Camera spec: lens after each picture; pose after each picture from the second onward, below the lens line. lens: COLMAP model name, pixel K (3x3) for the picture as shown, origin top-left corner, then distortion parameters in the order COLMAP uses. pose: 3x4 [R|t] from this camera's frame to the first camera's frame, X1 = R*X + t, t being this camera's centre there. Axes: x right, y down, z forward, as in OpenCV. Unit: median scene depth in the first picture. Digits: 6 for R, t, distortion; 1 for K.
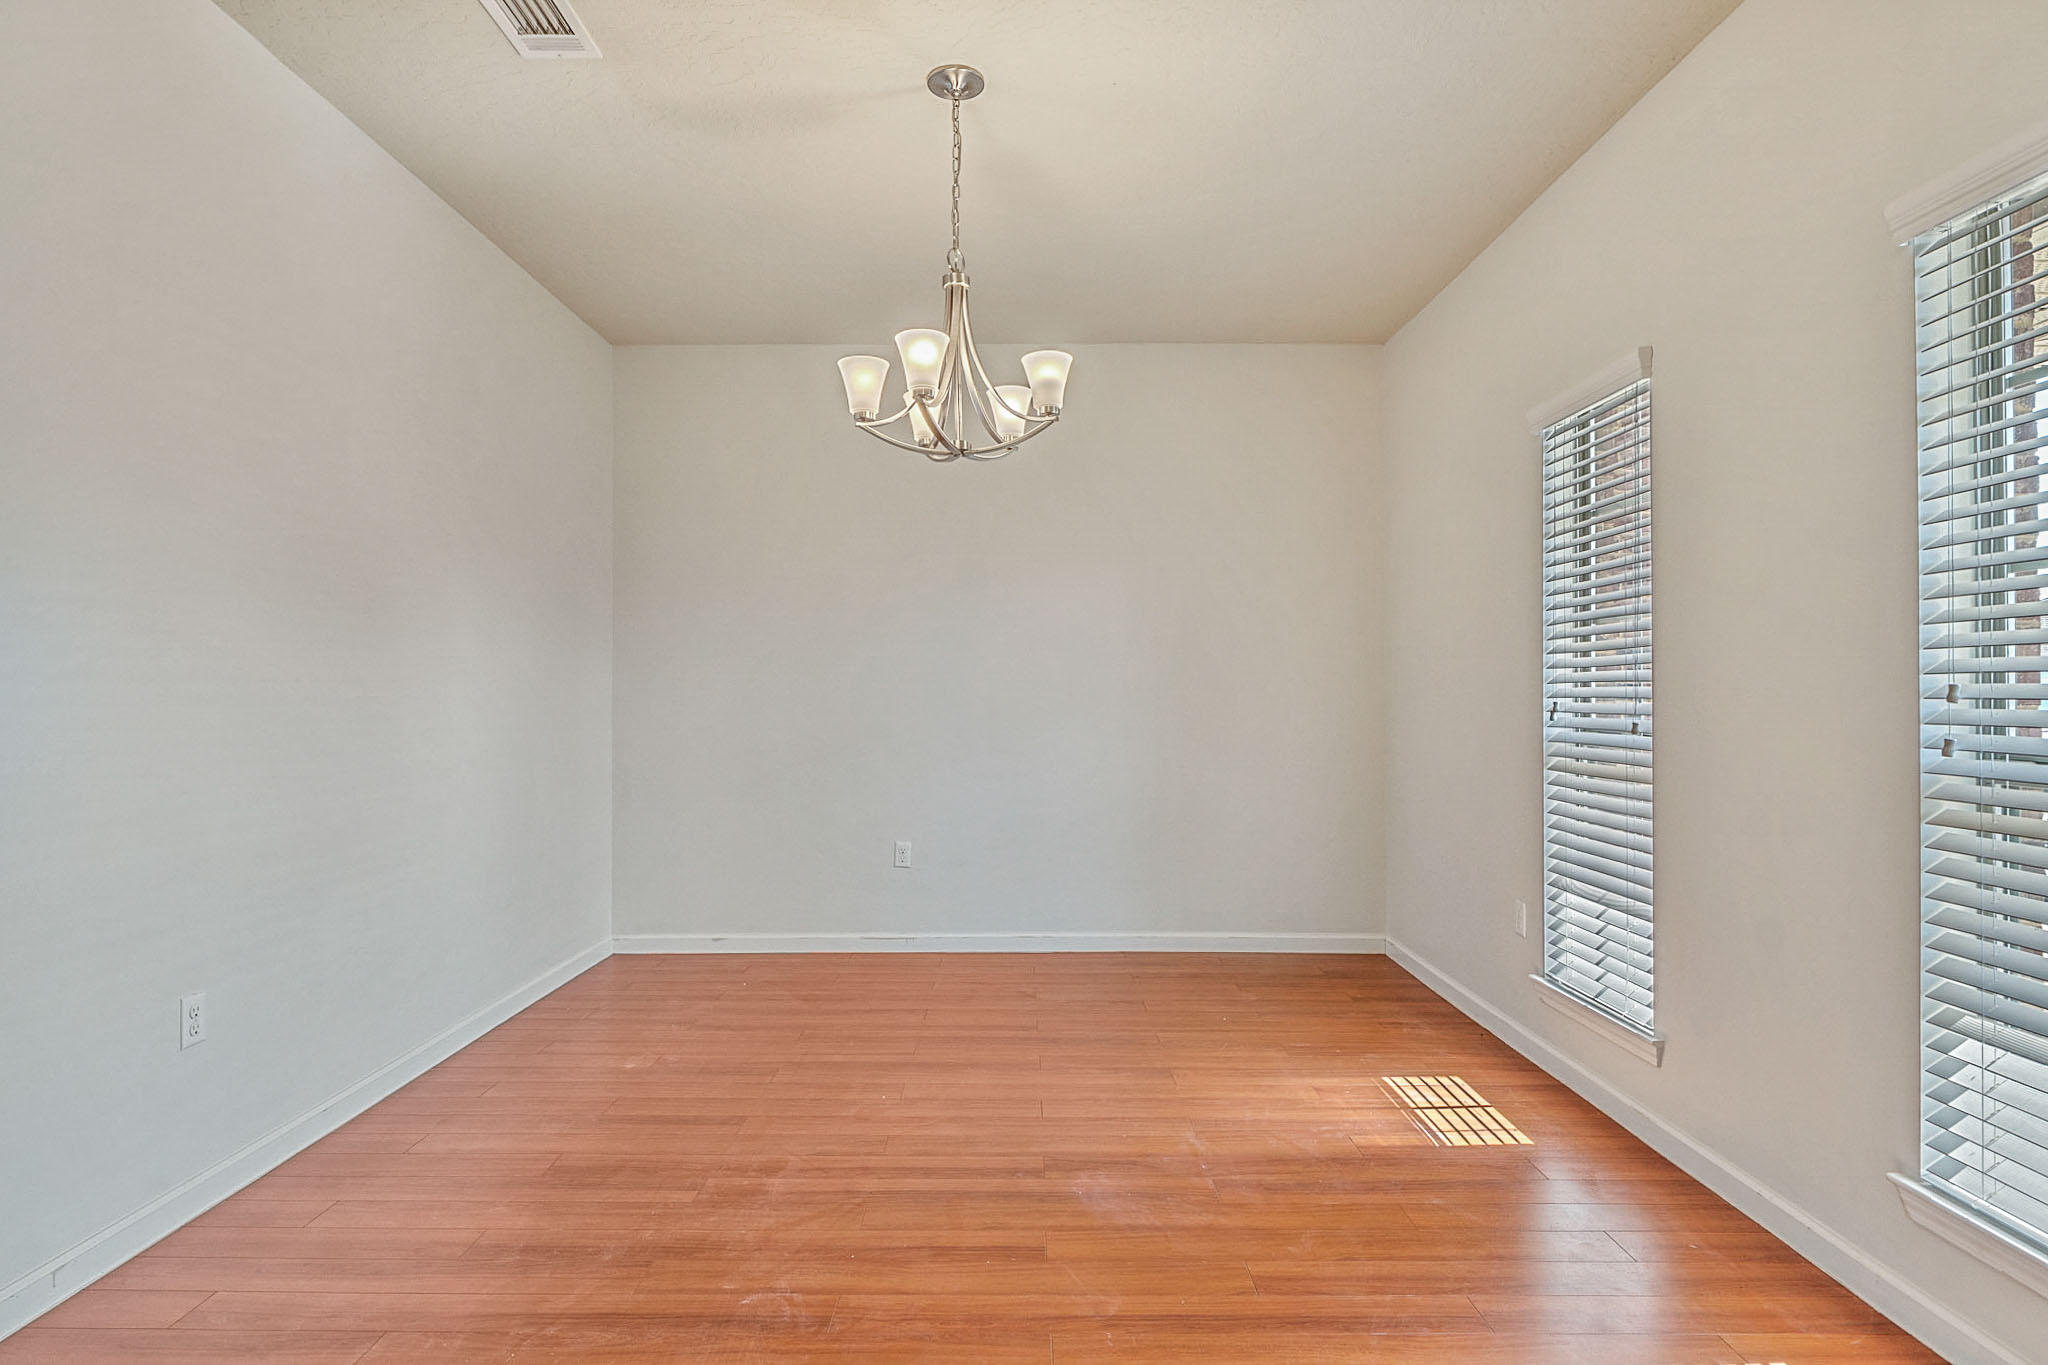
lens RADIAL K [[1084.2, 0, 1024.0], [0, 1084.2, 682.5], [0, 0, 1]] dist [0.002028, 0.000277]
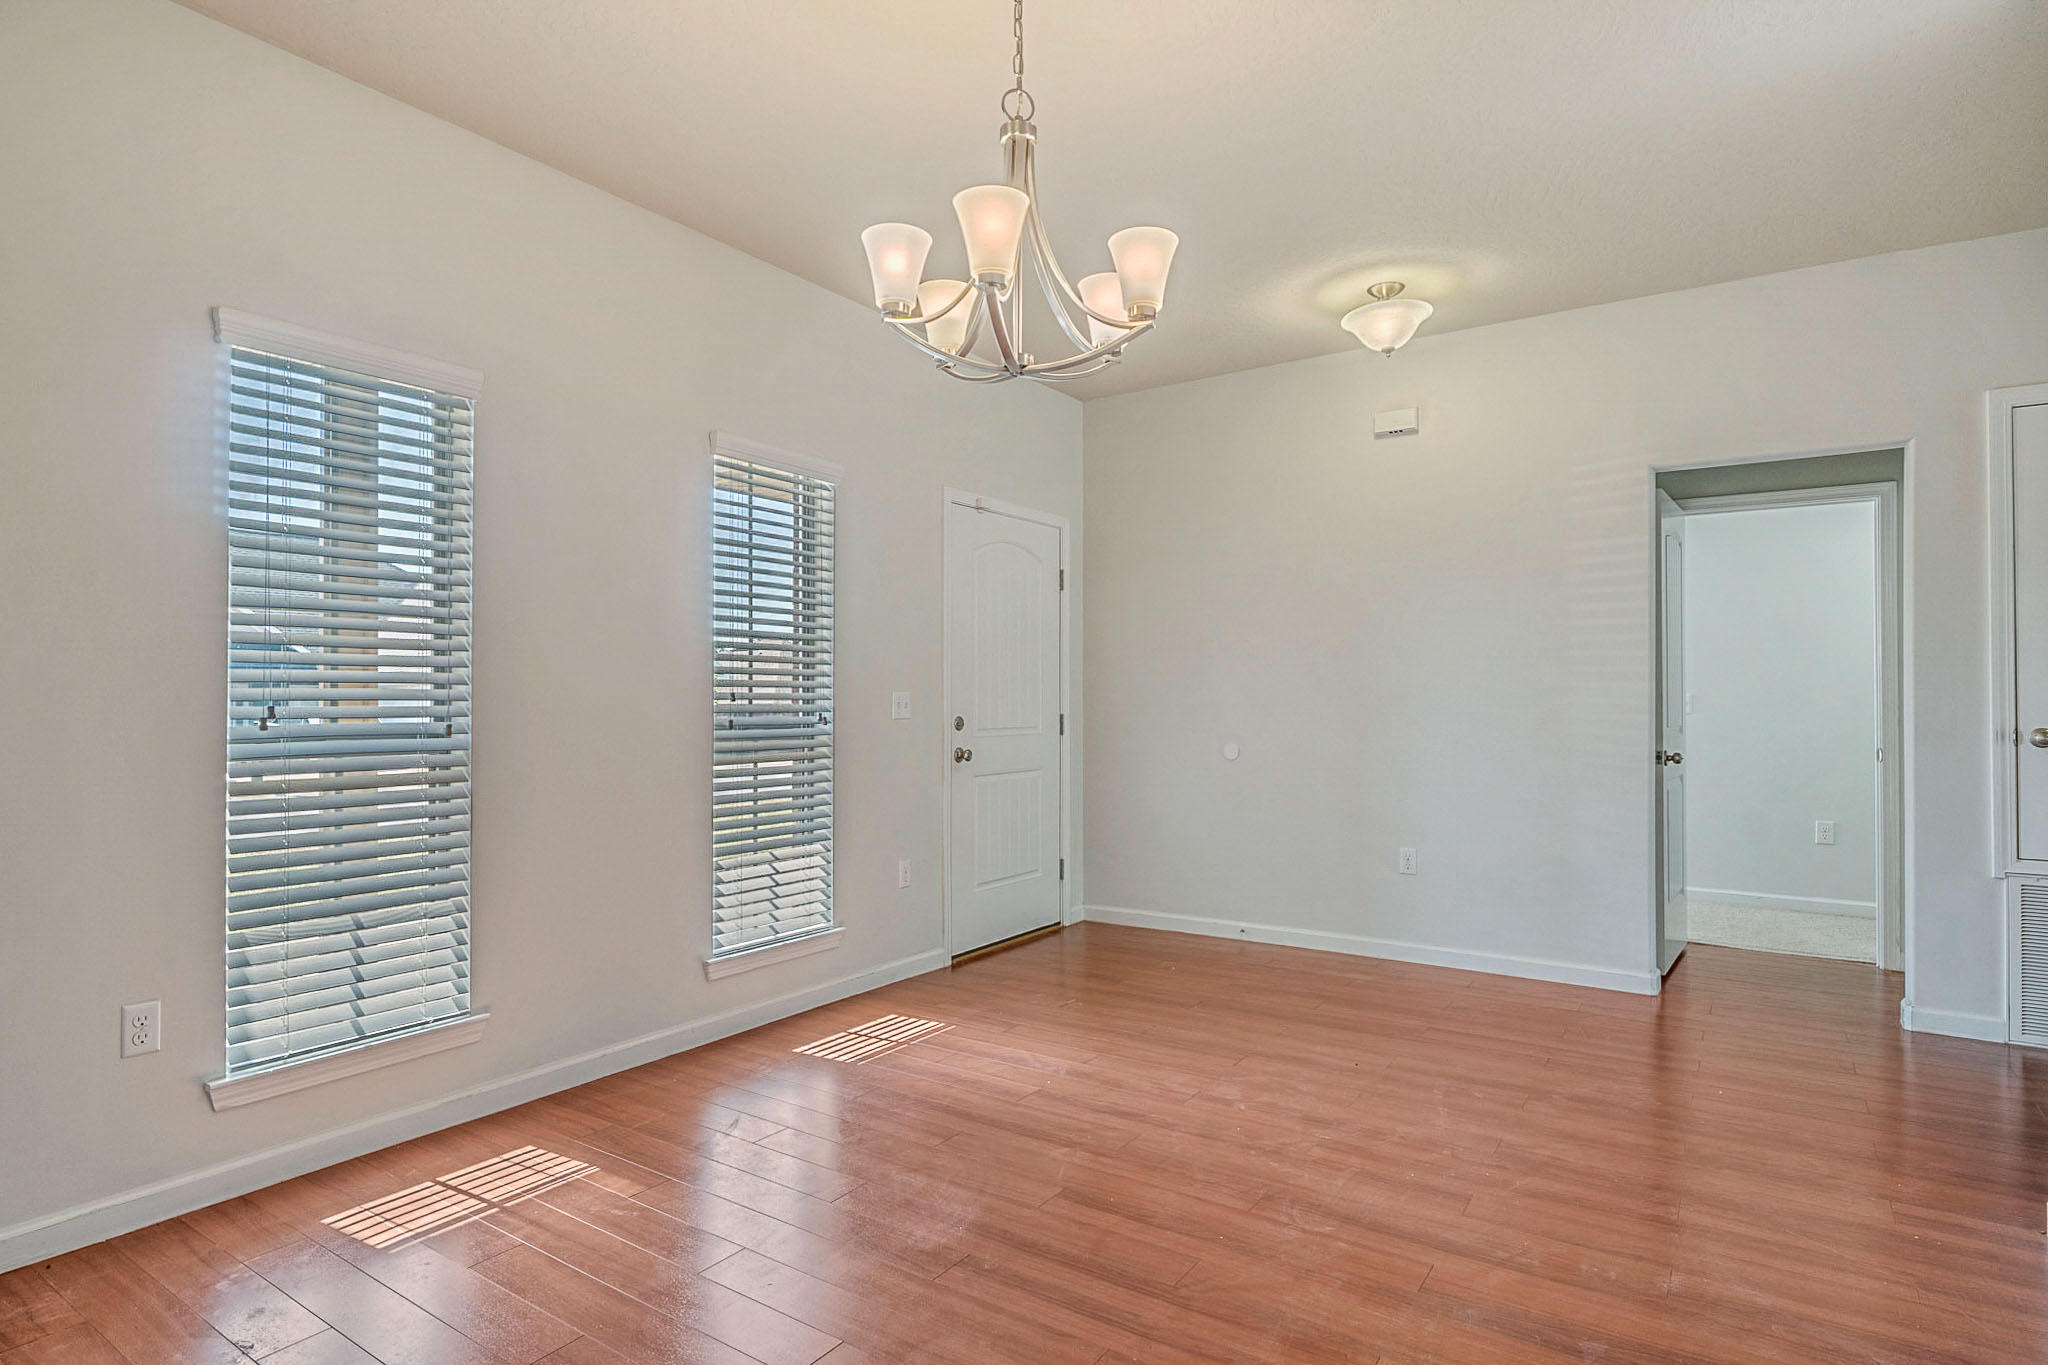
lens RADIAL K [[1084.2, 0, 1024.0], [0, 1084.2, 682.5], [0, 0, 1]] dist [0.002028, 0.000277]
pose [[-0.826027, 0.009206, 0.563555, -0.568253], [-0.005970, 0.999668, -0.025081, 0.025135], [-0.563599, -0.024082, -0.825698, 1.898397]]
